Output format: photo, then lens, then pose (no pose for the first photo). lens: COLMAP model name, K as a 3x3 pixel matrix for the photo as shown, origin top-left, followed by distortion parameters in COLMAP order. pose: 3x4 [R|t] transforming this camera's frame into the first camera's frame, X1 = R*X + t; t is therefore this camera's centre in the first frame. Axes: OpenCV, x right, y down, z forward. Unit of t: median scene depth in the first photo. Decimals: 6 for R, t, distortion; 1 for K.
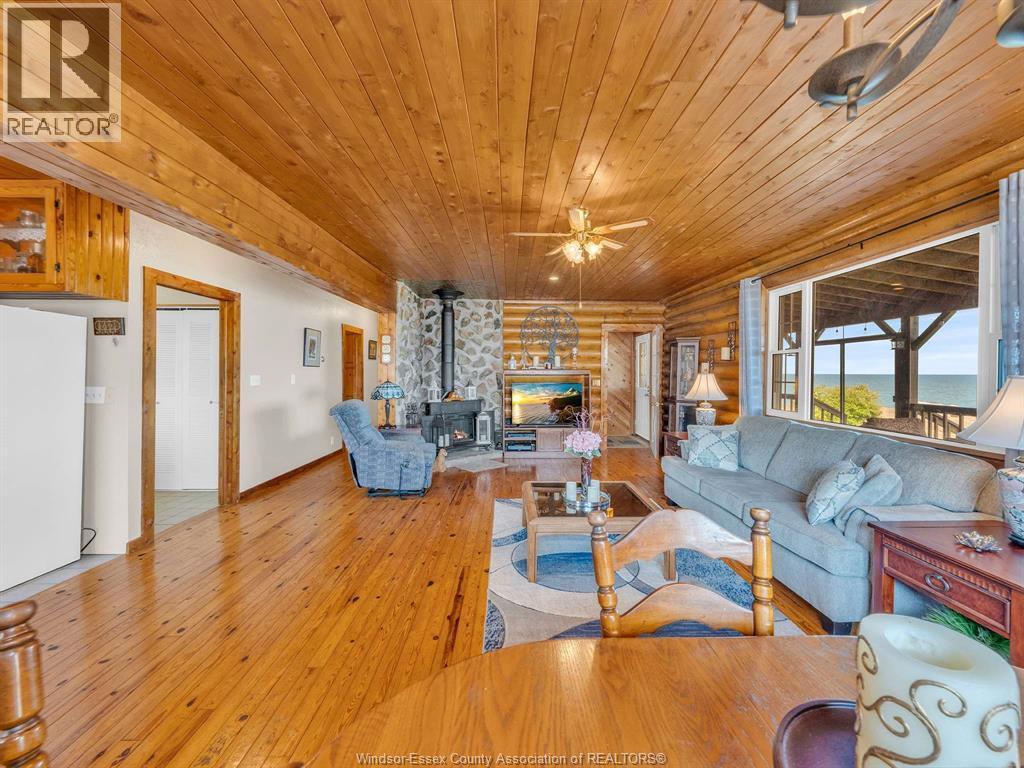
lens RADIAL K [[410.1, 0, 514.0], [0, 410.1, 370.4], [0, 0, 1]] dist [0.000424, 0.000033]
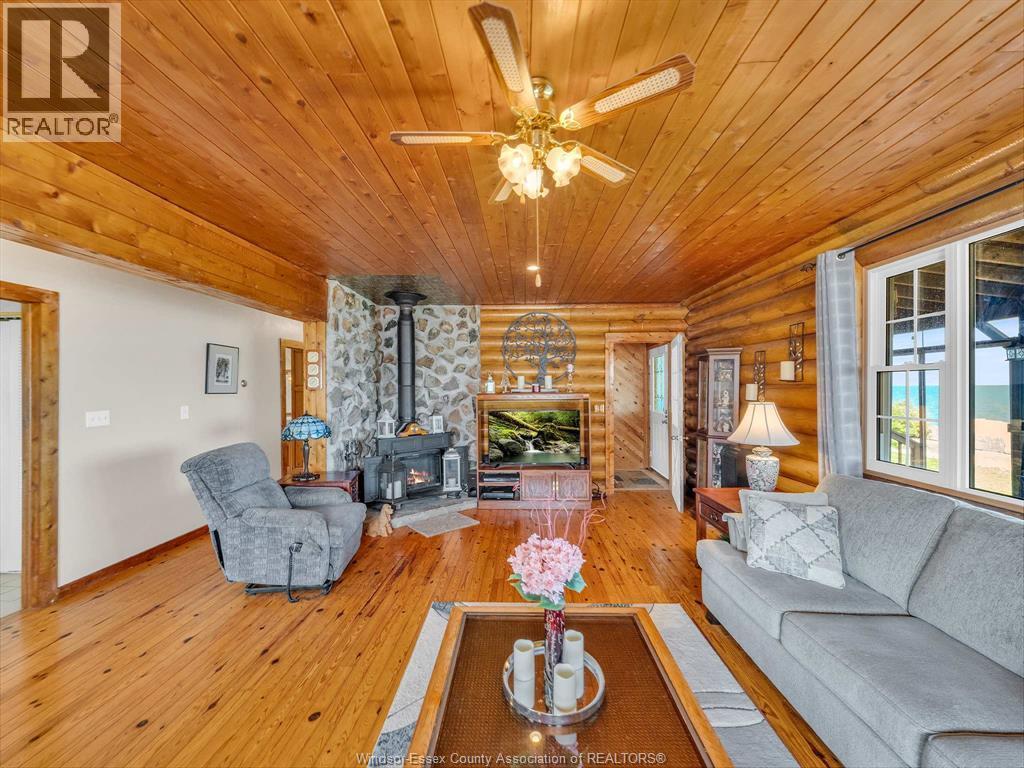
lens RADIAL K [[392.1, 0, 512.0], [0, 392.1, 384.0], [0, 0, 1]] dist [0.000862, 0.000071]
pose [[0.998866, -0.011407, -0.046219, 0.076608], [0.011255, 0.999930, -0.003545, -0.017538], [0.046256, 0.003021, 0.998925, 0.270083]]
